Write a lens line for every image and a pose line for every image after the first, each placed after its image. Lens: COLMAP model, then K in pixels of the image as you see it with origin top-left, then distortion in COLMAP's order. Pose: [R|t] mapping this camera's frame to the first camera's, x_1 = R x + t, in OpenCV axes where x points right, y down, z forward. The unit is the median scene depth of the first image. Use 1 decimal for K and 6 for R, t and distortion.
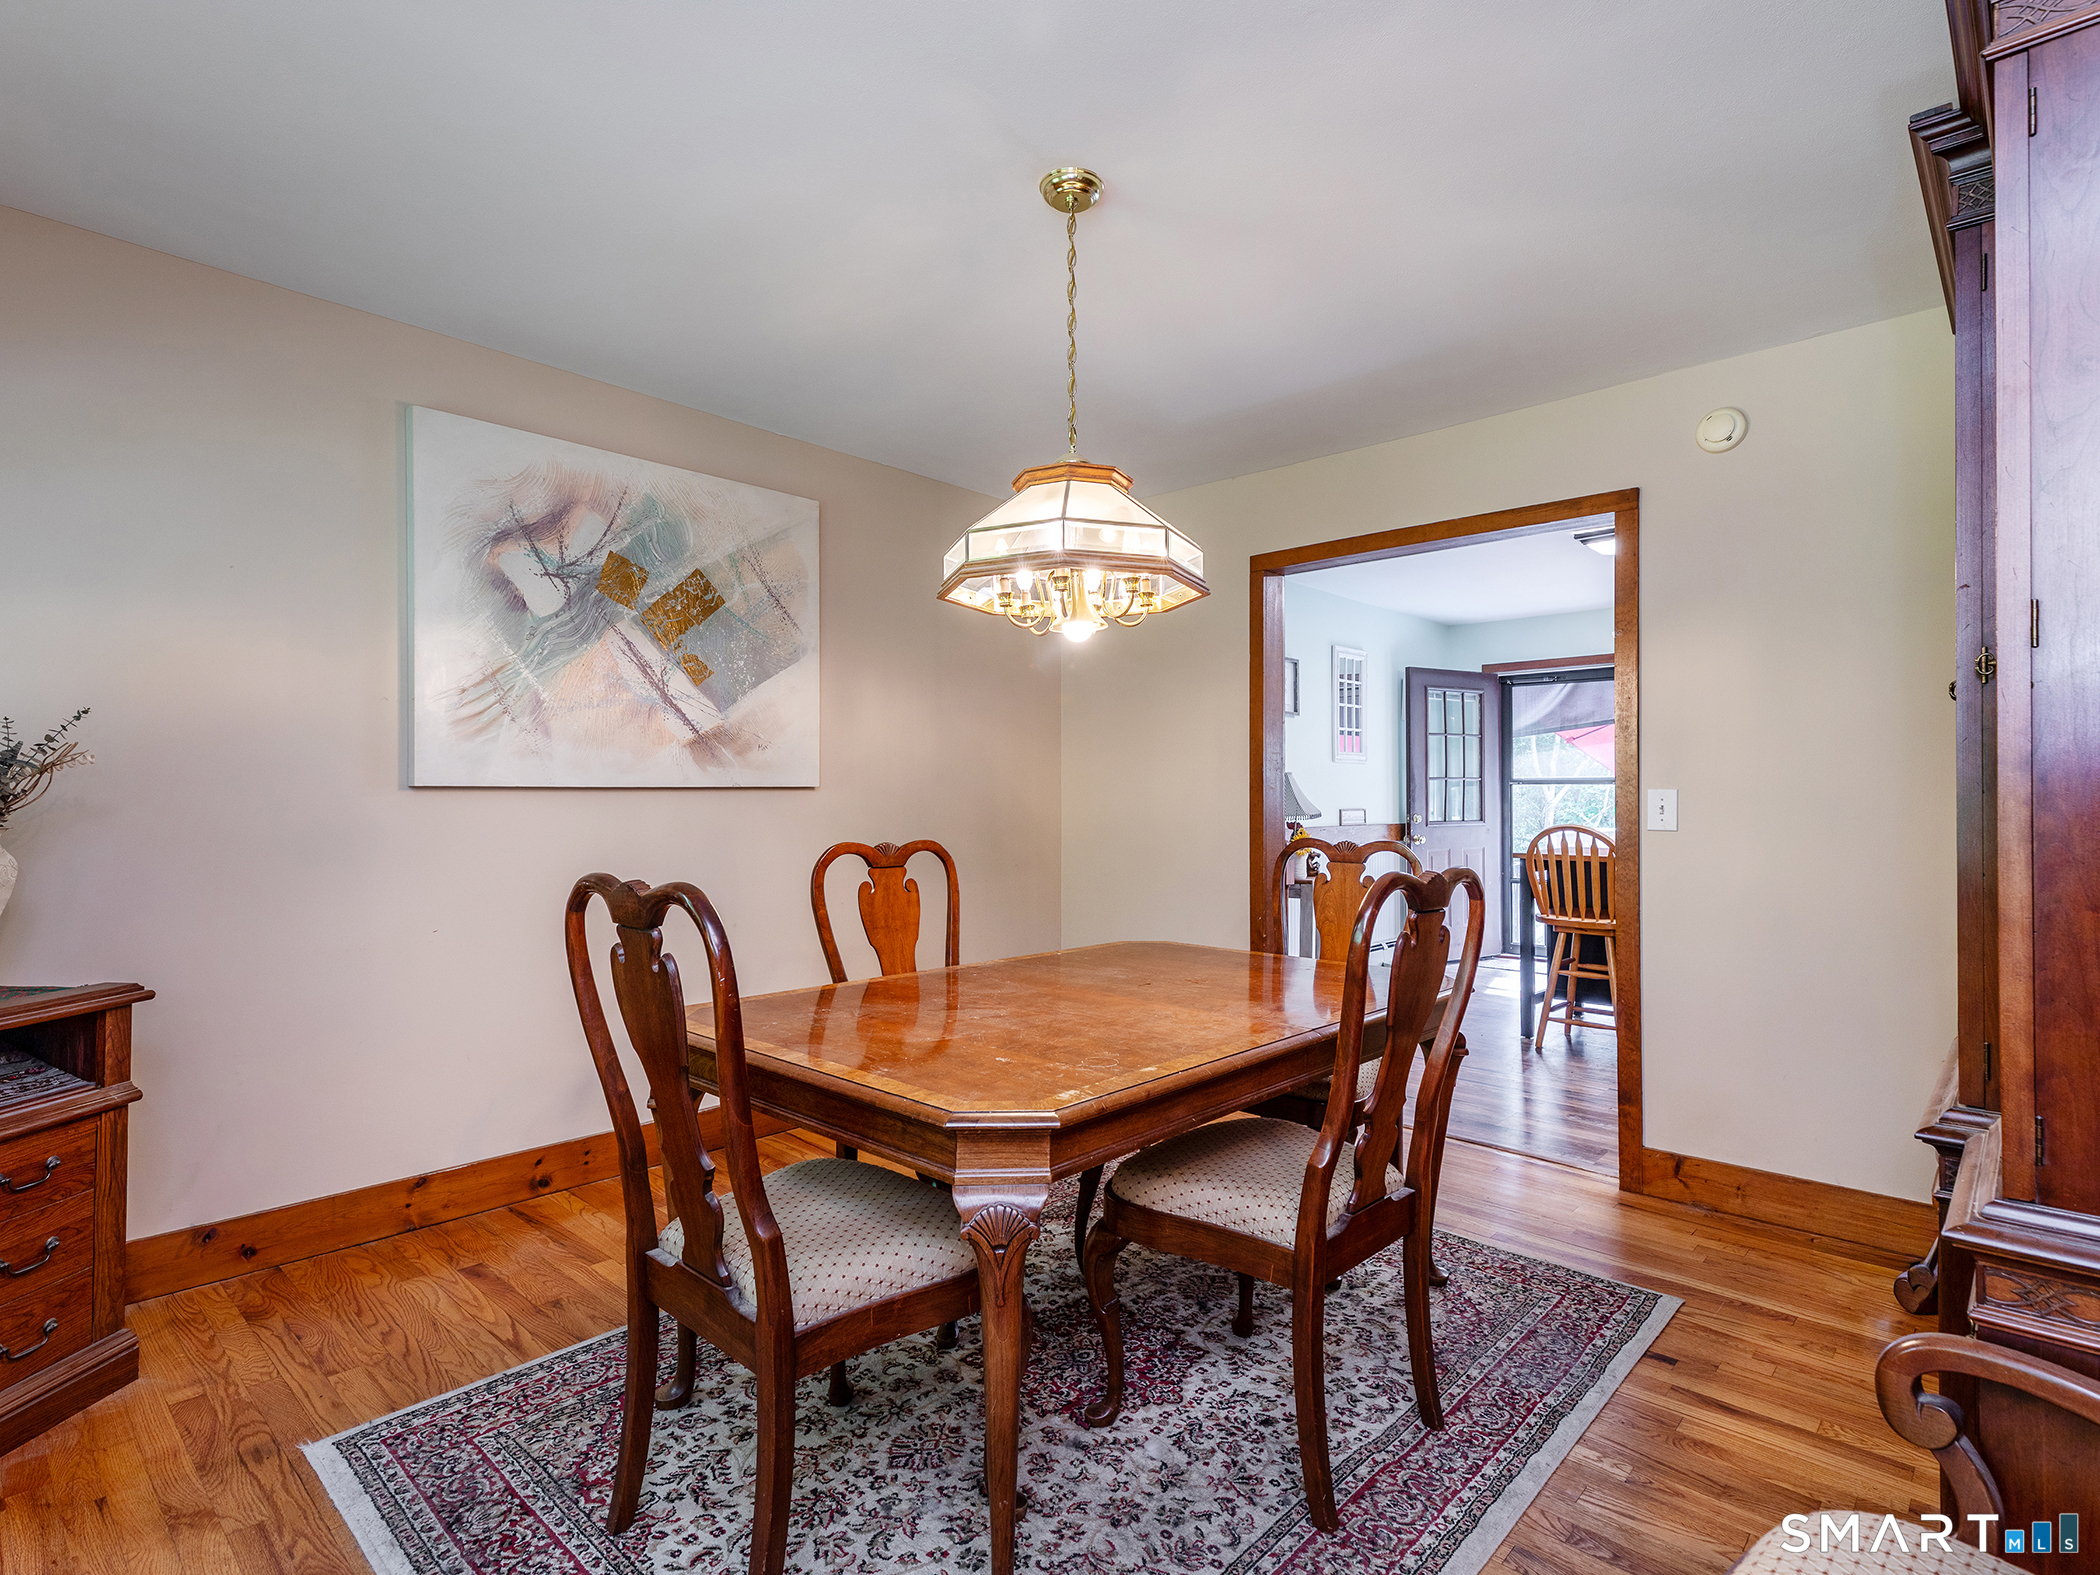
lens RADIAL K [[1059.8, 0, 1047.2], [0, 1059.8, 788.3], [0, 0, 1]] dist [0.010759, -0.001921]
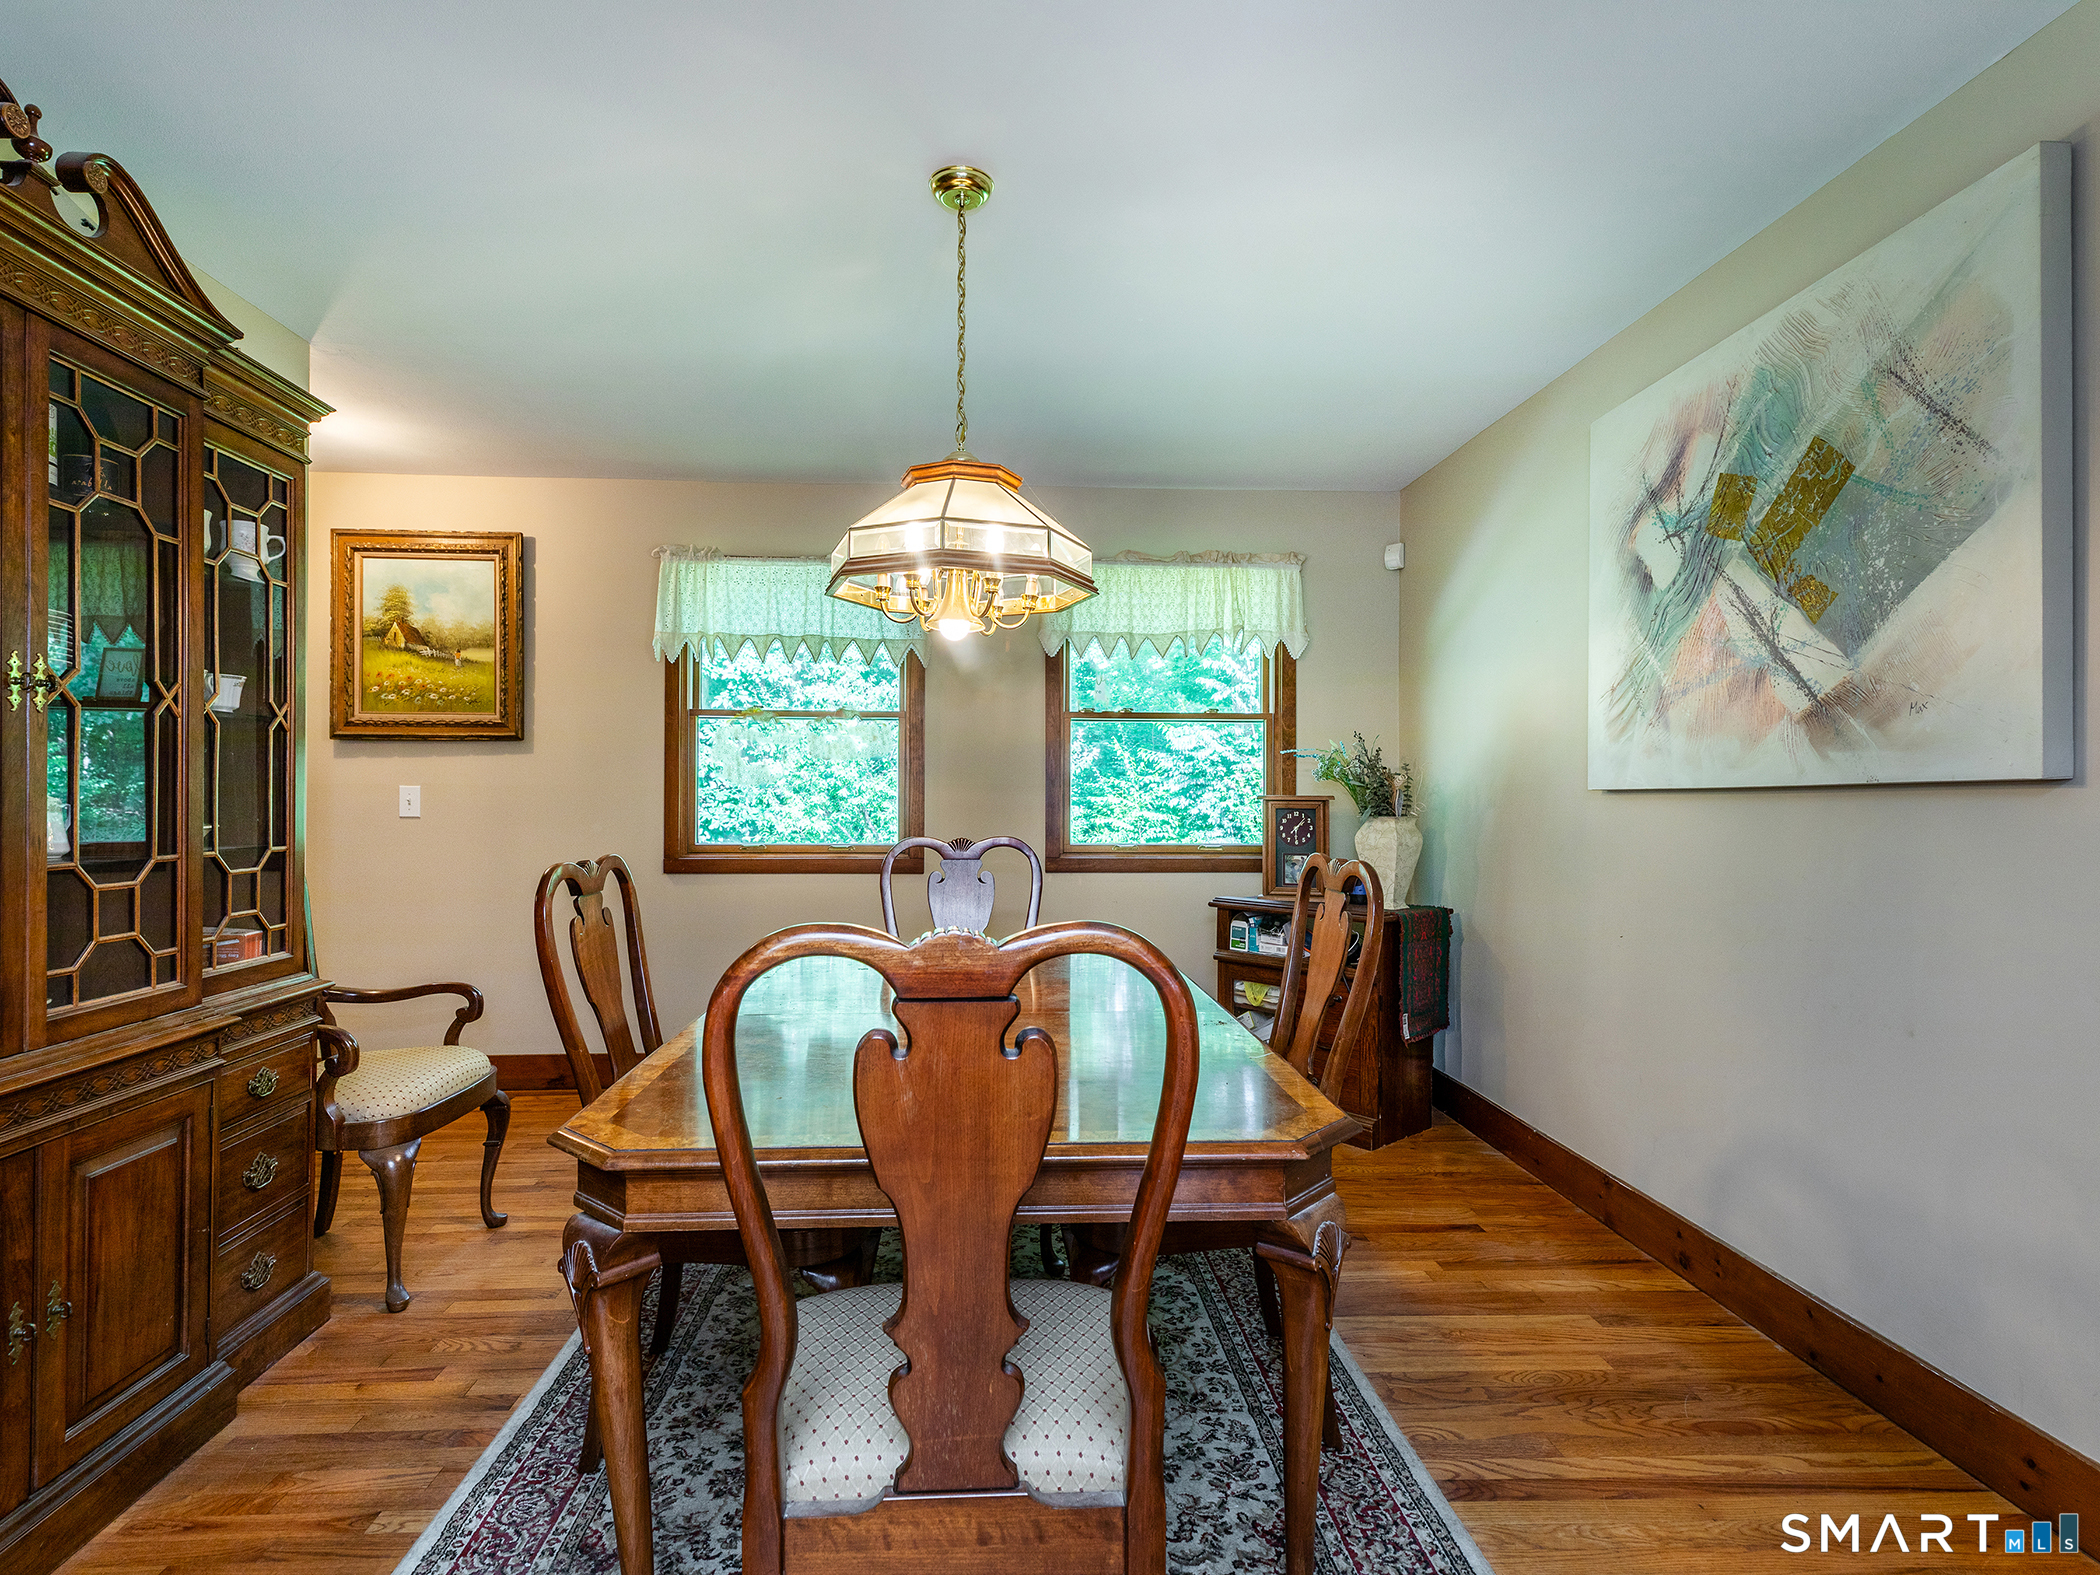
lens RADIAL K [[1059.8, 0, 1042.0], [0, 1059.8, 793.8], [0, 0, 1]] dist [0.010759, -0.001921]
pose [[-0.681162, -0.004885, -0.732117, 0.462411], [0.004437, 0.999932, -0.010800, 0.009218], [0.732120, -0.010605, -0.681093, 1.147933]]
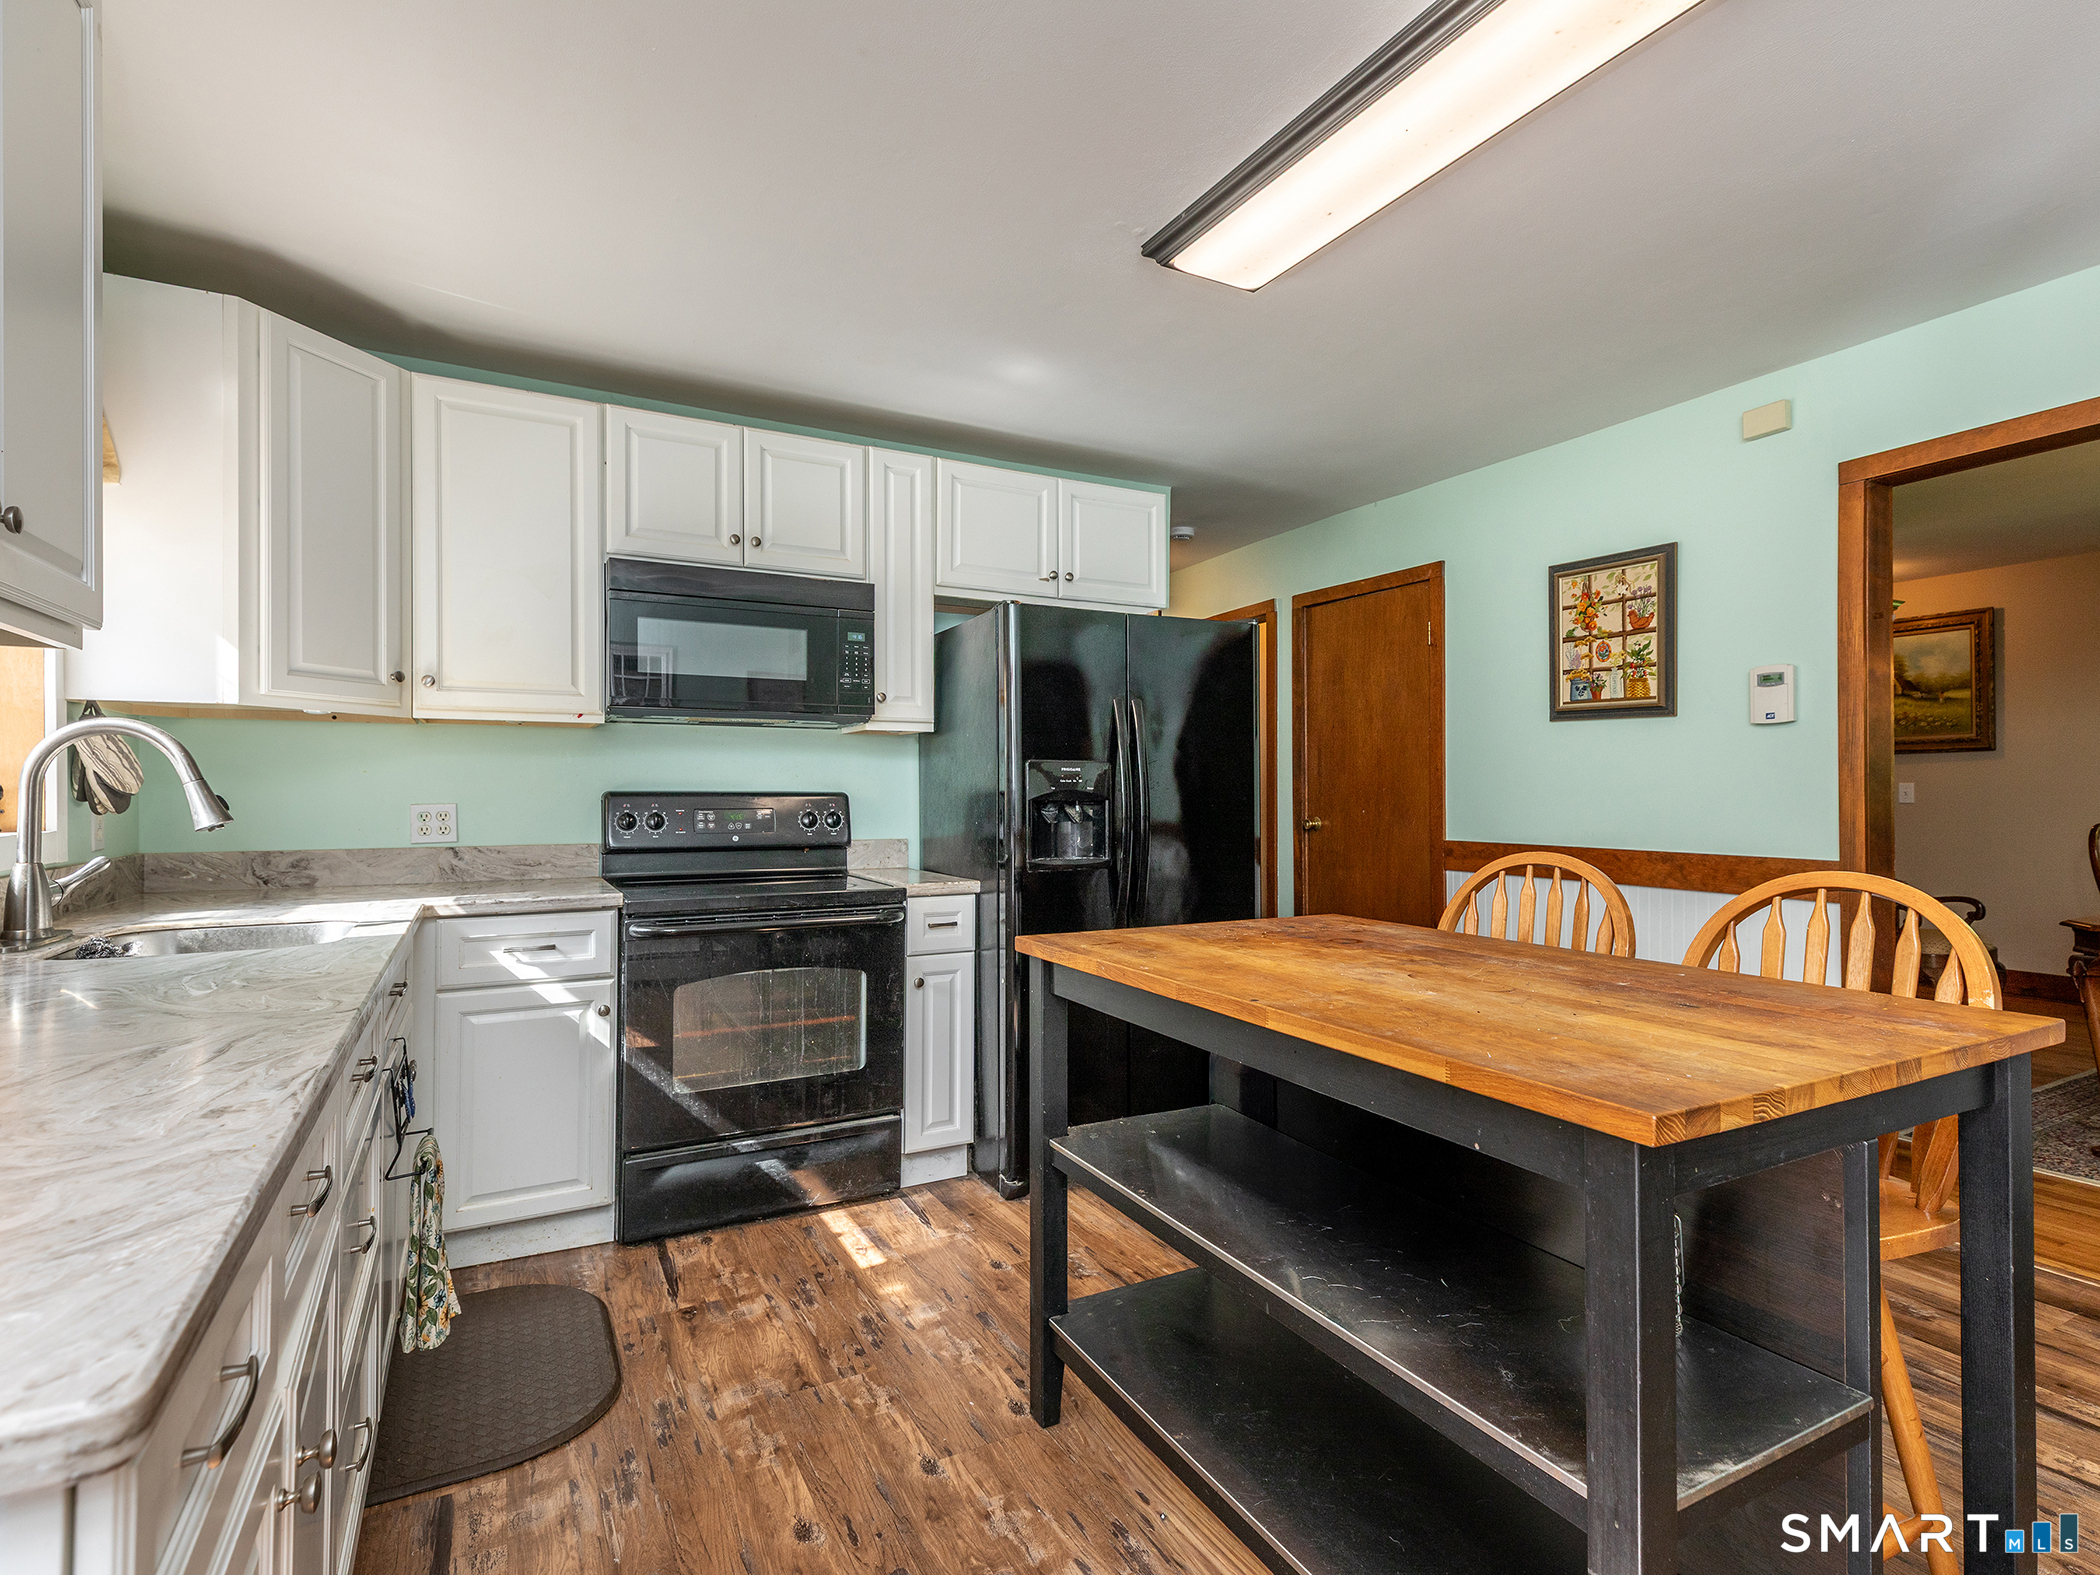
lens RADIAL K [[1059.8, 0, 1058.1], [0, 1059.8, 782.4], [0, 0, 1]] dist [0.010759, -0.001921]
pose [[-0.953642, 0.004846, 0.300905, 0.941767], [-0.001354, 0.999791, -0.020392, 0.023694], [-0.300941, -0.019854, -0.953436, 2.064987]]
